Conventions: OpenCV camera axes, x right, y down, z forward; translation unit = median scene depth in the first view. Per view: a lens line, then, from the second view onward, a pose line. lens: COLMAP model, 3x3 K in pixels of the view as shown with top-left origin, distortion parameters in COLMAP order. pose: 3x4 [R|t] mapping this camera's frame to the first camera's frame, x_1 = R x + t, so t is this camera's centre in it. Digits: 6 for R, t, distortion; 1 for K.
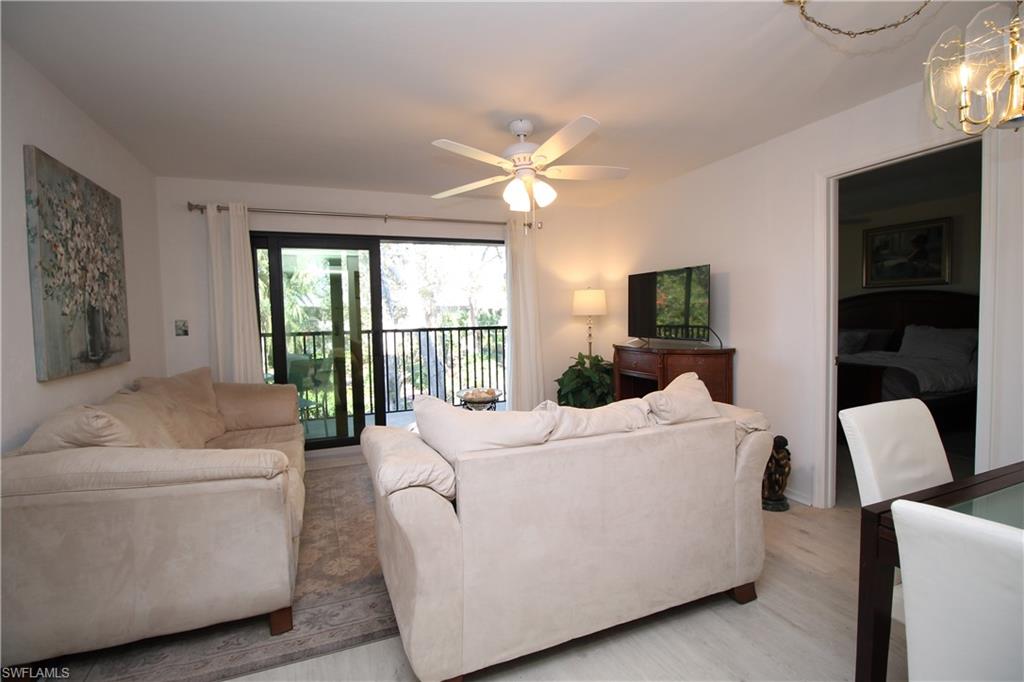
lens RADIAL K [[503.1, 0, 512.0], [0, 503.1, 341.0], [0, 0, 1]] dist [0.011777, -0.000433]
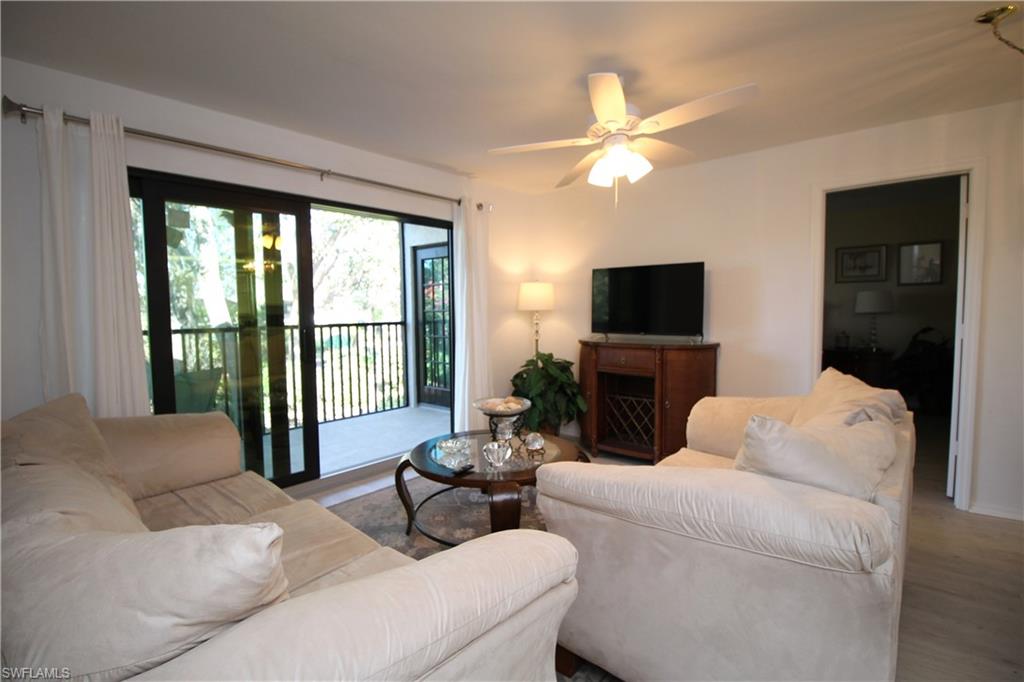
lens RADIAL K [[483.2, 0, 512.0], [0, 483.2, 341.0], [0, 0, 1]] dist [0.000685, -0.005722]
pose [[0.891499, -0.018191, 0.452657, -0.329003], [0.009870, 0.999736, 0.020738, -0.012730], [-0.452915, -0.014020, 0.891443, 0.240520]]
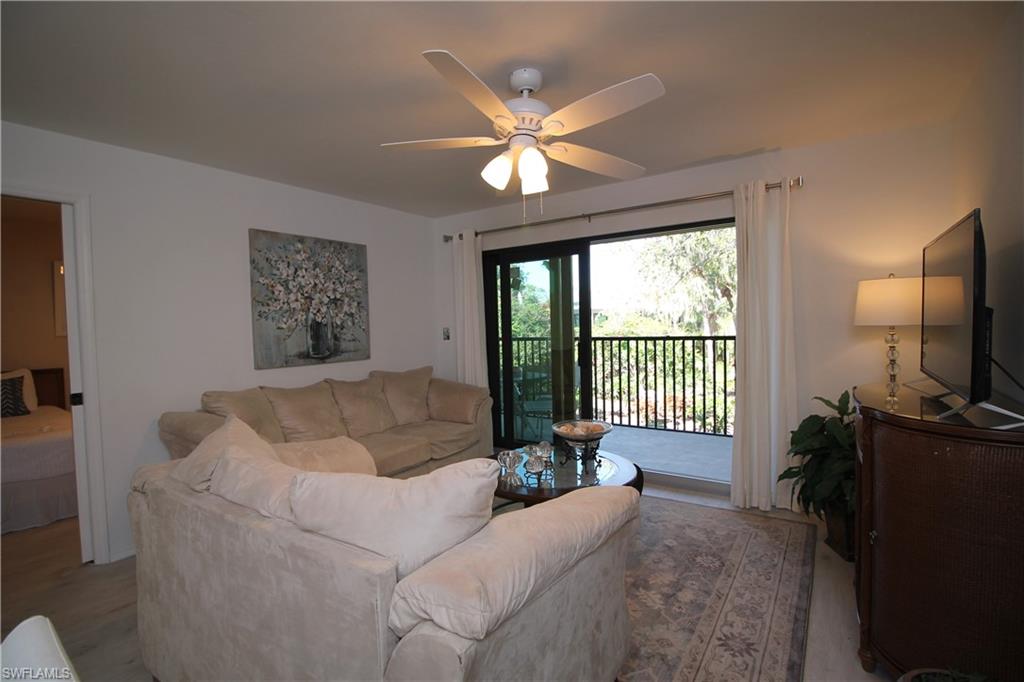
lens RADIAL K [[483.2, 0, 512.0], [0, 483.2, 341.0], [0, 0, 1]] dist [0.000685, -0.005722]
pose [[0.559061, 0.038039, -0.828253, 0.406787], [-0.028296, 0.999240, 0.026792, -0.038751], [0.828643, 0.008458, 0.559713, 0.391743]]
